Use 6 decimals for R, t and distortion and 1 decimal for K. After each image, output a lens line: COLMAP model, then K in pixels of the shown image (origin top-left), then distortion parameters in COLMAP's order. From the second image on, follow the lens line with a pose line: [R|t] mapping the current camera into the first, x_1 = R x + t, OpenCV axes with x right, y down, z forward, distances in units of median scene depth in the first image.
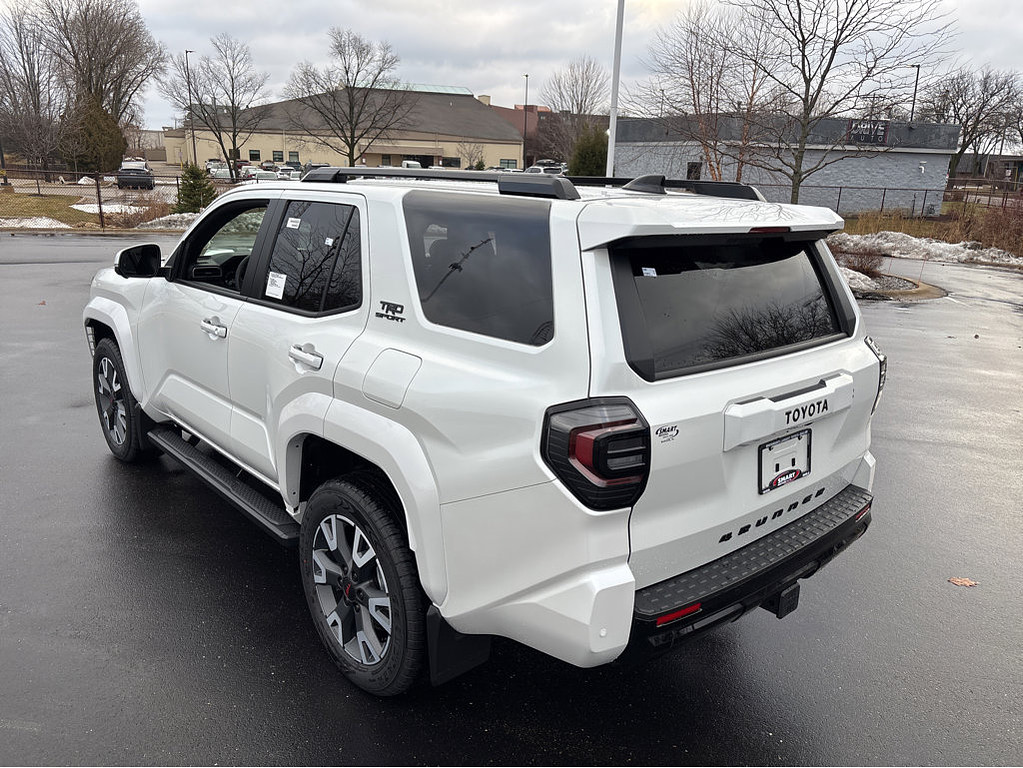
lens RADIAL K [[771.3, 0, 512.7], [0, 771.3, 381.9], [0, 0, 1]] dist [0.116818, -0.117848]
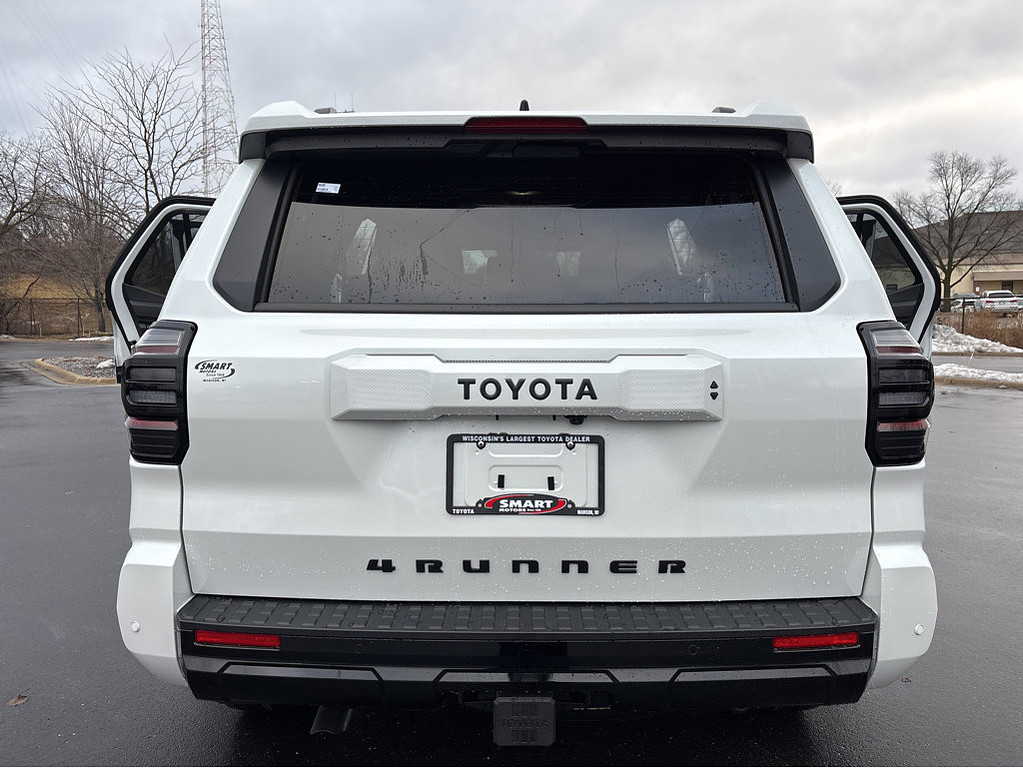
lens RADIAL K [[787.4, 0, 513.7], [0, 787.4, 389.3], [0, 0, 1]] dist [0.081257, -0.136464]
pose [[0.729391, 0.027505, -0.683544, 0.763028], [-0.146128, 0.982394, -0.116398, 0.107073], [0.668308, 0.184785, 0.720569, 0.526341]]
